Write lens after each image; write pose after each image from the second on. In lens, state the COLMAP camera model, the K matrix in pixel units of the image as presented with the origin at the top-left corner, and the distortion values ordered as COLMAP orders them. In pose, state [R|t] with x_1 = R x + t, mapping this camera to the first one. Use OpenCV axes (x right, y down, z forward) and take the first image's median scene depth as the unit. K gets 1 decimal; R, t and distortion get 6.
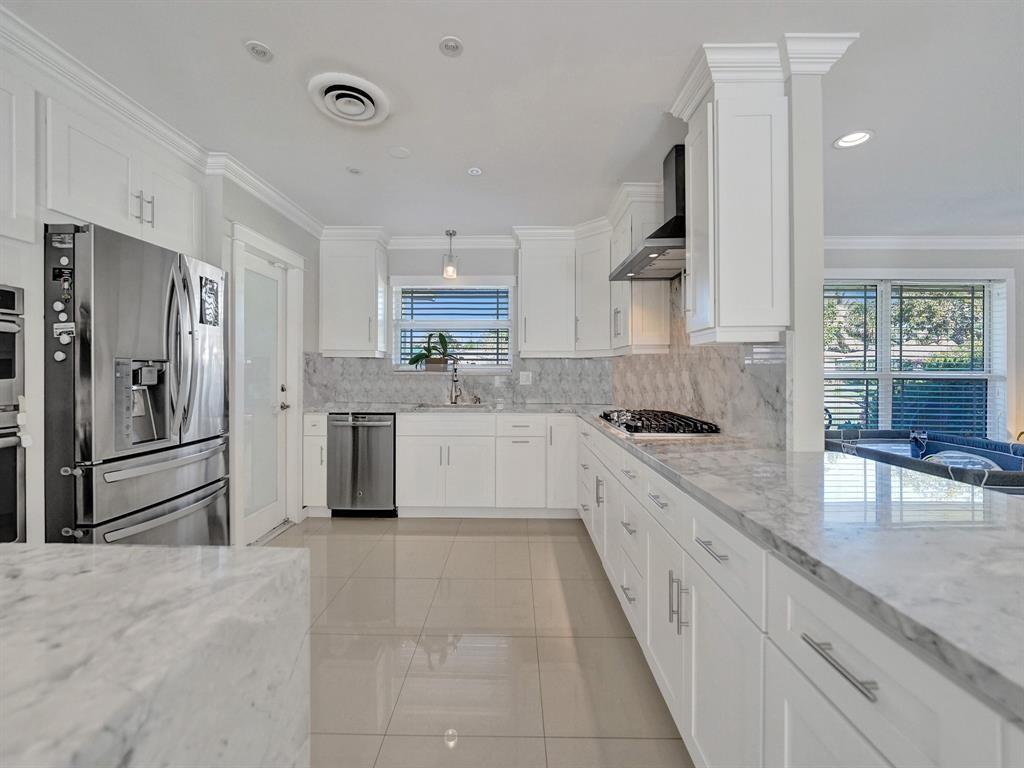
lens RADIAL K [[420.7, 0, 510.8], [0, 420.7, 372.2], [0, 0, 1]] dist [-0.026167, 0.000721]
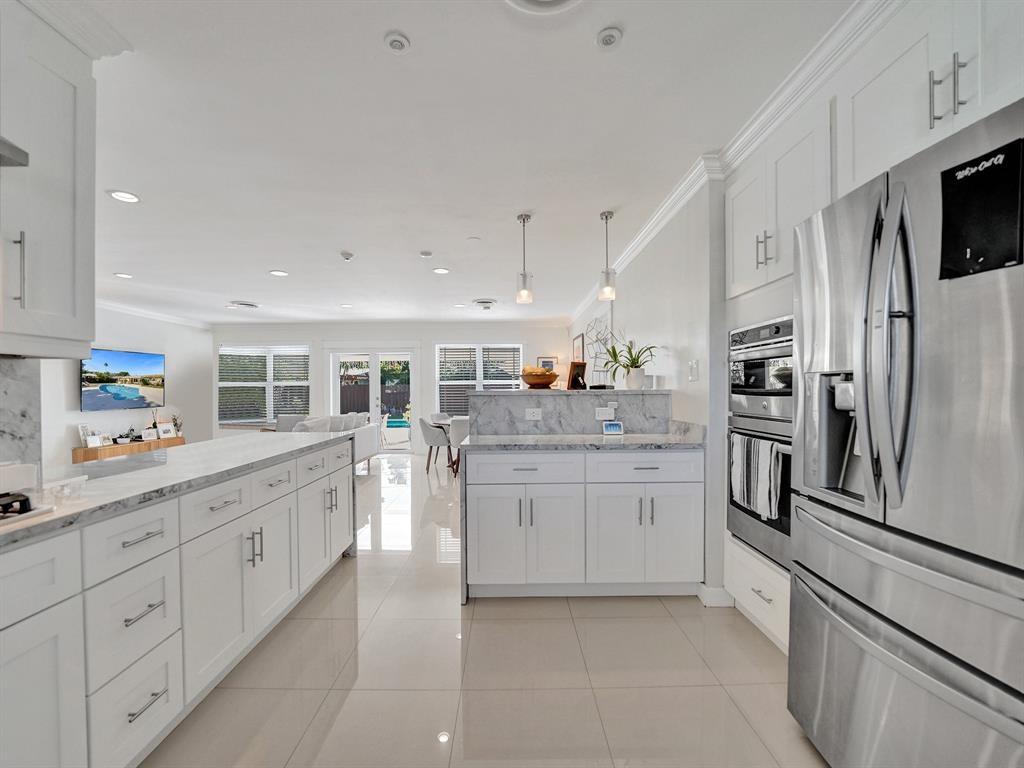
lens RADIAL K [[421.9, 0, 512.0], [0, 421.9, 384.0], [0, 0, 1]] dist [-0.014985, 0.000305]
pose [[-0.999833, 0.005399, -0.017449, -0.177152], [0.005569, 0.999937, -0.009700, -0.003222], [0.017396, -0.009796, -0.999801, 0.891343]]
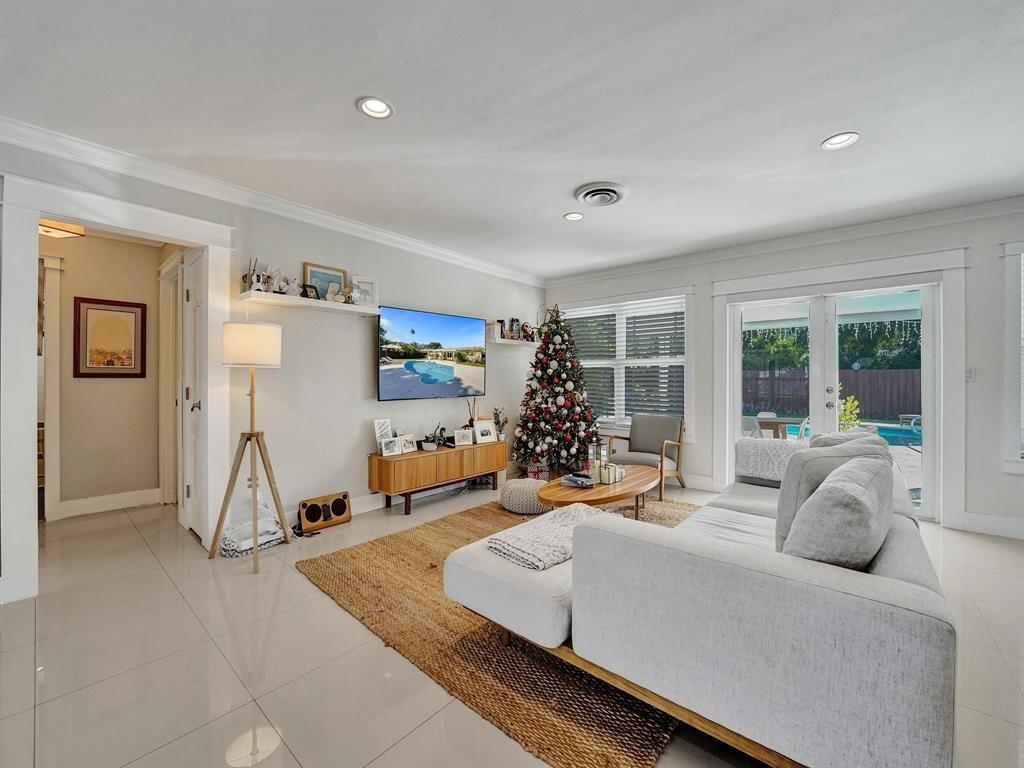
lens RADIAL K [[418.8, 0, 510.0], [0, 418.8, 384.1], [0, 0, 1]] dist [-0.022881, 0.000049]
pose [[-0.766064, -0.012784, 0.642637, 0.474034], [-0.001593, 0.999837, 0.017991, 0.015754], [-0.642762, 0.012759, -0.765959, -0.085980]]
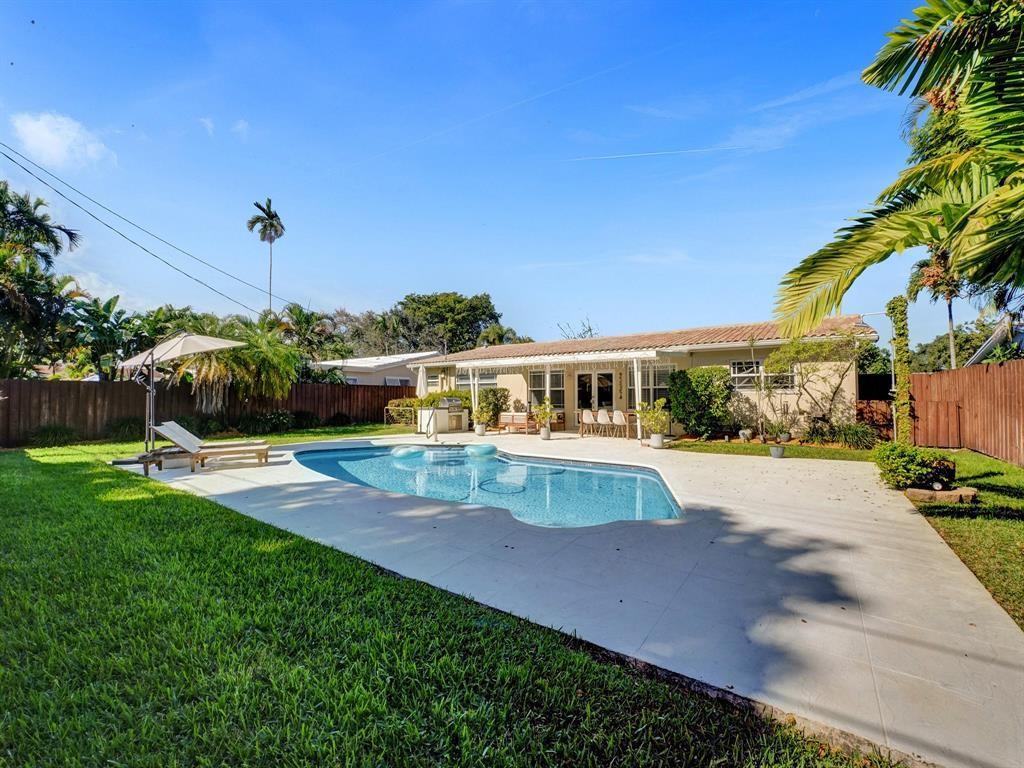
lens RADIAL K [[418.8, 0, 510.0], [0, 418.8, 384.1], [0, 0, 1]] dist [-0.022881, 0.000049]
pose [[-0.283058, 0.009093, 0.959060, 1.238321], [0.004954, 0.999956, -0.008019, -0.047135], [-0.959090, 0.002481, -0.283090, -0.821047]]
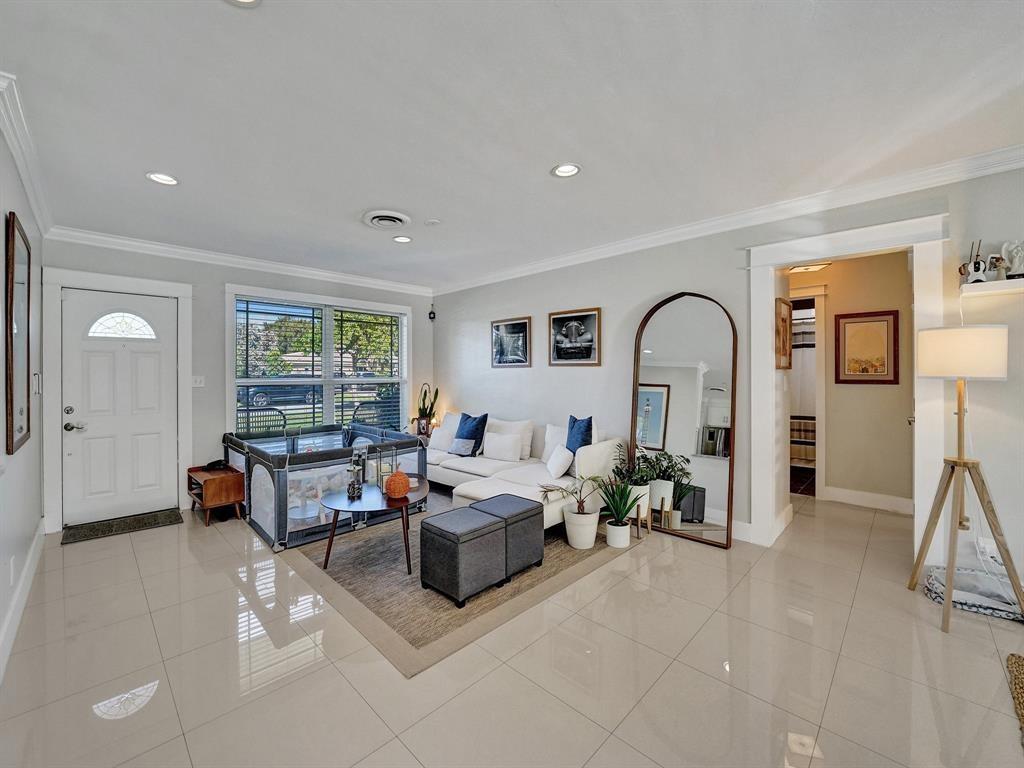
lens RADIAL K [[420.7, 0, 510.8], [0, 420.7, 372.2], [0, 0, 1]] dist [-0.026167, 0.000721]
pose [[0.690328, -0.002810, 0.723491, 0.427969], [0.006450, 0.999977, -0.002270, -0.014581], [-0.723468, 0.006234, 0.690330, -0.299125]]
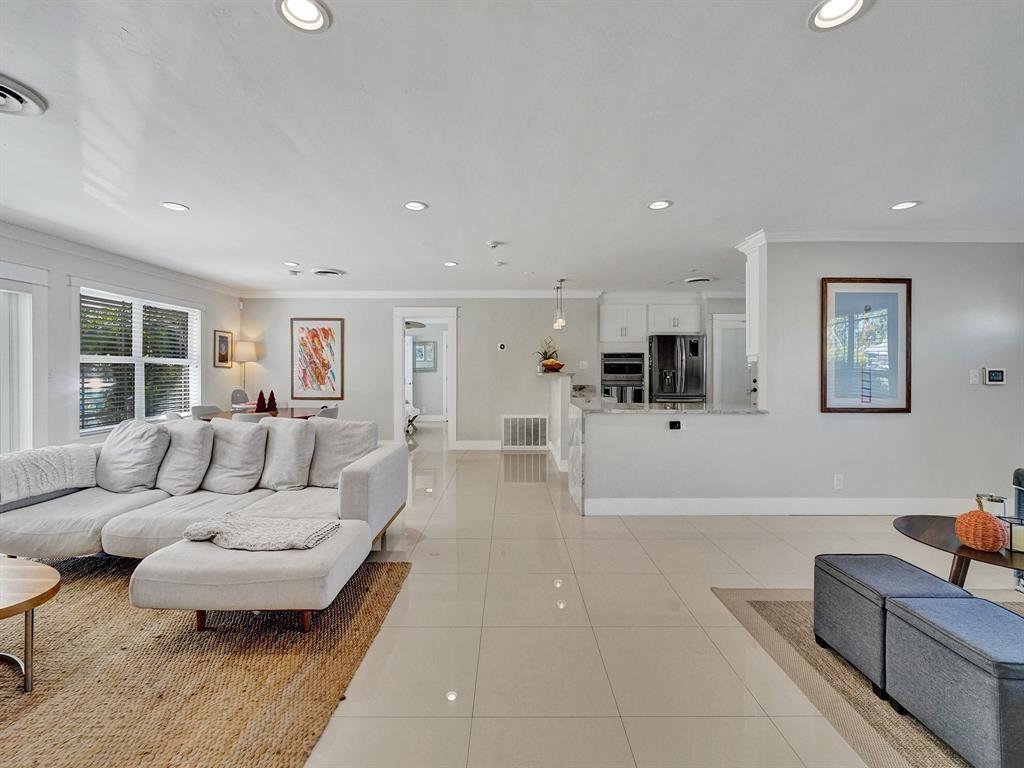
lens RADIAL K [[417.3, 0, 508.1], [0, 417.3, 372.0], [0, 0, 1]] dist [-0.010211, -0.000044]
pose [[0.010170, 0.004448, -0.999938, 1.385763], [-0.003918, 0.999983, 0.004408, -0.008224], [0.999941, 0.003873, 0.010188, -0.206976]]
